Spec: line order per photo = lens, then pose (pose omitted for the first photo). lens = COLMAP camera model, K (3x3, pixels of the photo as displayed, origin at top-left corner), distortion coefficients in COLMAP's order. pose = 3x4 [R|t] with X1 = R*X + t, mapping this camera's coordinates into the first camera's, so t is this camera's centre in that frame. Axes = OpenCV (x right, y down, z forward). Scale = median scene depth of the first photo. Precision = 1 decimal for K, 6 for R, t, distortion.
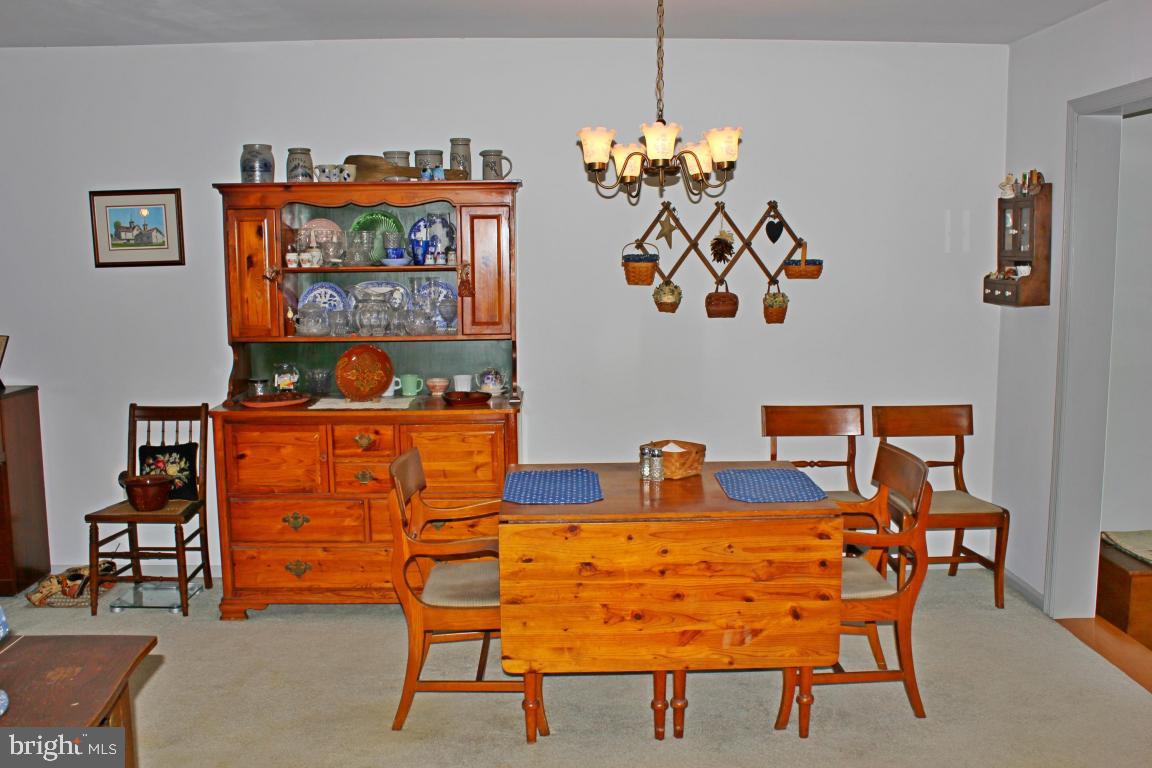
lens RADIAL K [[1058.2, 0, 576.0], [0, 1058.2, 384.0], [0, 0, 1]] dist [-0.157801, 0.181933]
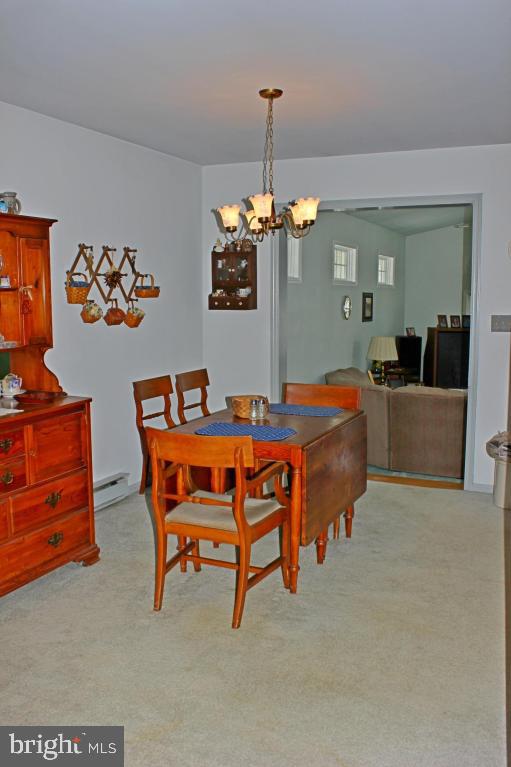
lens RADIAL K [[704.6, 0, 255.5], [0, 704.6, 383.5], [0, 0, 1]] dist [-0.157801, 0.181933]
pose [[0.444814, -0.109982, 0.888845, -0.662193], [0.116184, 0.991131, 0.064496, -0.022746], [-0.888055, 0.074581, 0.453647, 0.397267]]
